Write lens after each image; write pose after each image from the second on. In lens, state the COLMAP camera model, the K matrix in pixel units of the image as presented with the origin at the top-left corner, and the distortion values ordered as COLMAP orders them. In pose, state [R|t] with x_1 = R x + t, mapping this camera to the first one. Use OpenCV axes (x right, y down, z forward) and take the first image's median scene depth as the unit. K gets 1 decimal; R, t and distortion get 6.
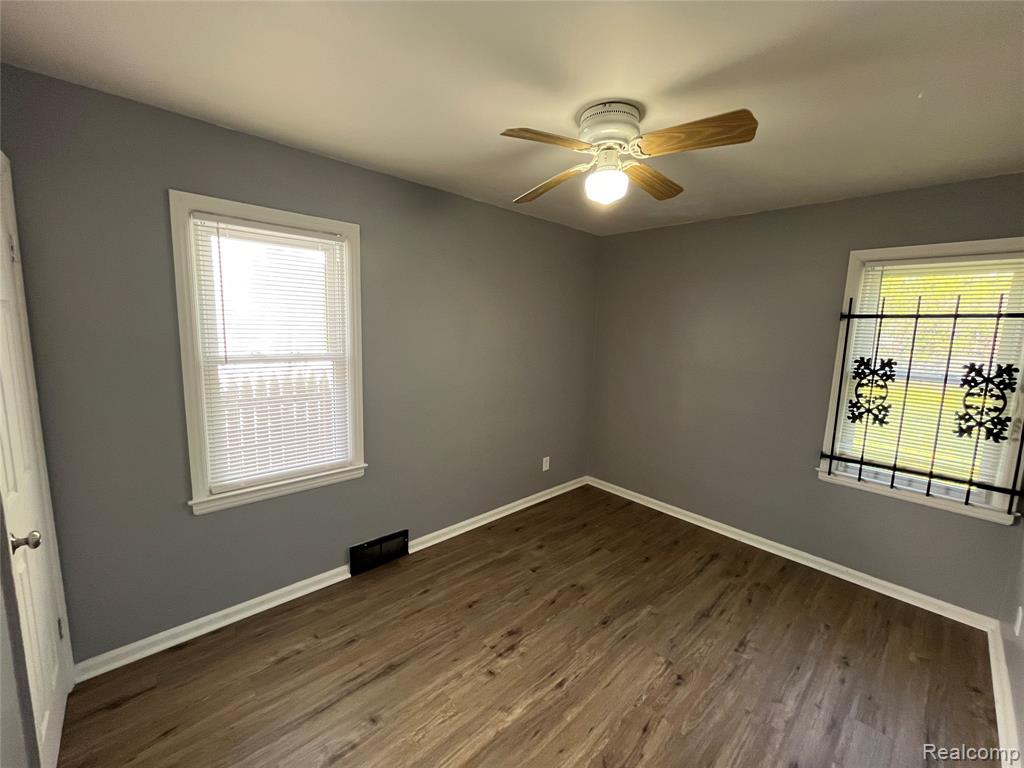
lens RADIAL K [[411.9, 0, 512.7], [0, 411.9, 380.3], [0, 0, 1]] dist [-0.000476, 0.000224]
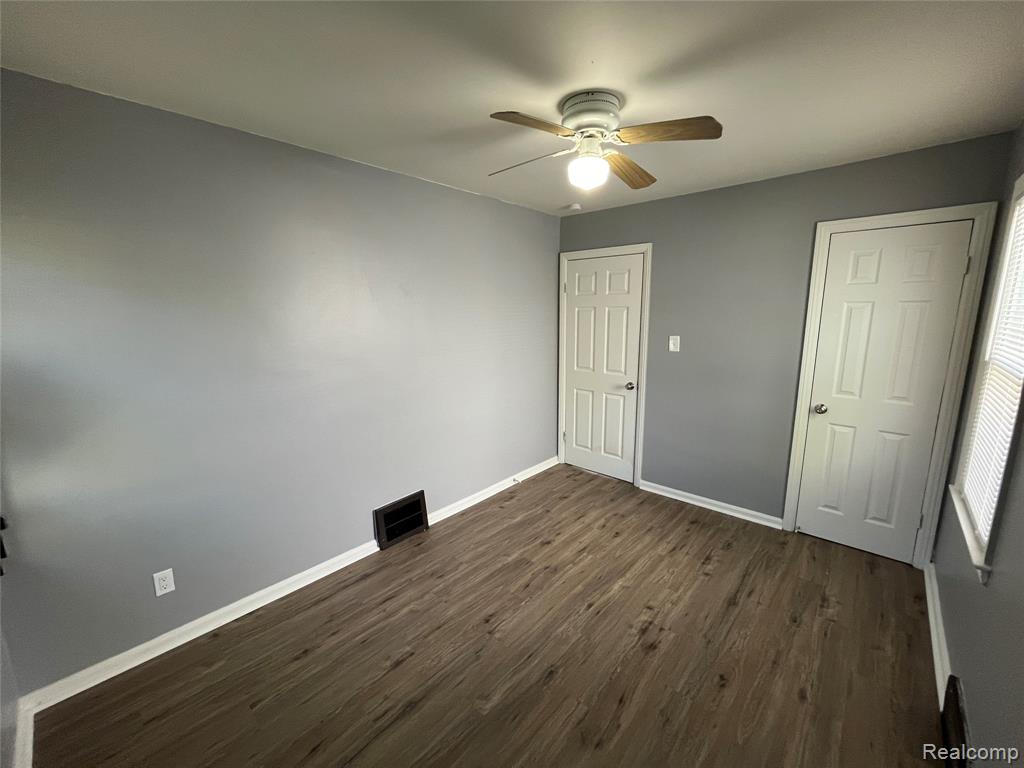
lens RADIAL K [[411.9, 0, 512.7], [0, 411.9, 380.3], [0, 0, 1]] dist [-0.000476, 0.000224]
pose [[-0.996139, -0.007884, -0.087431, 0.416969], [-0.034179, 0.952200, 0.303556, -0.232682], [0.080858, 0.305373, -0.948794, 1.773004]]
